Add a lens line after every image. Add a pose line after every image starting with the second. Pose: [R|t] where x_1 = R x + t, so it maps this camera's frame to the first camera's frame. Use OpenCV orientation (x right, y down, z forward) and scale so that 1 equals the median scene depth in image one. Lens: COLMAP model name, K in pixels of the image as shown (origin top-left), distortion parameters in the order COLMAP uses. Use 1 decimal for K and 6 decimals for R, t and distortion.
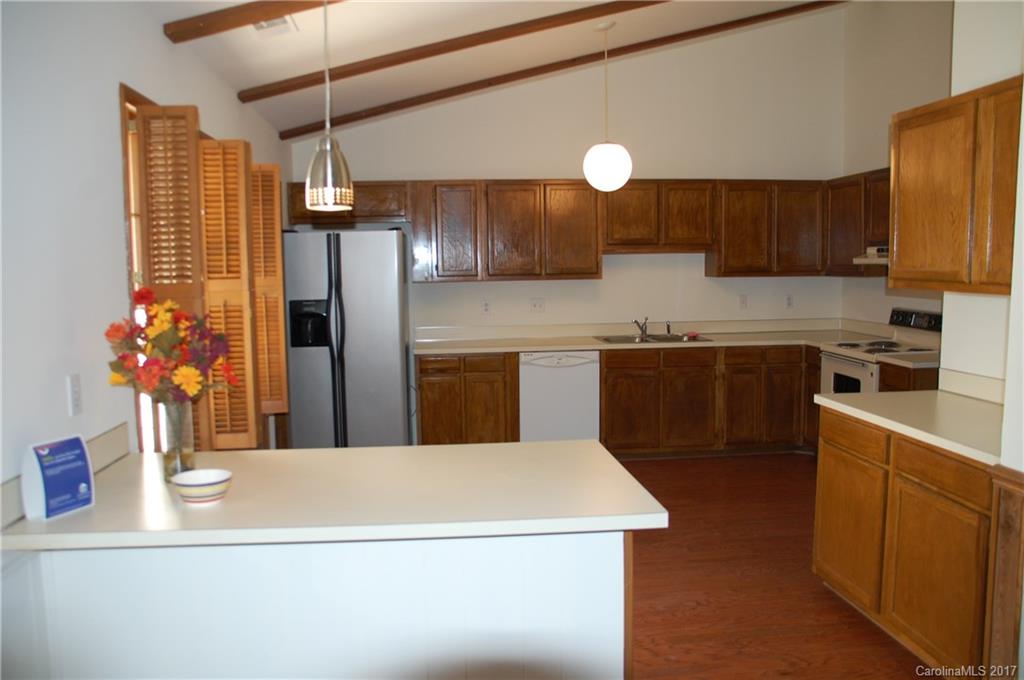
lens RADIAL K [[824.6, 0, 506.2], [0, 824.6, 344.1], [0, 0, 1]] dist [-0.159624, 0.145648]
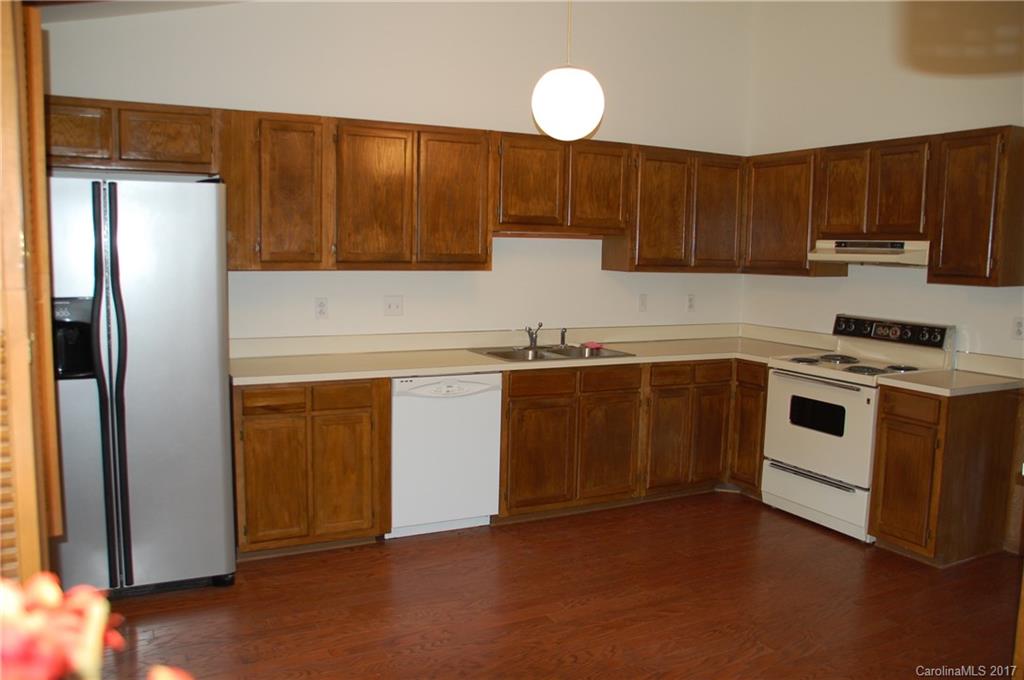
lens RADIAL K [[824.6, 0, 506.2], [0, 824.6, 344.1], [0, 0, 1]] dist [-0.159624, 0.145648]
pose [[0.925656, -0.008386, 0.378273, -0.147922], [0.002767, 0.999878, 0.015398, -0.026725], [-0.378356, -0.013206, 0.925566, 0.339064]]
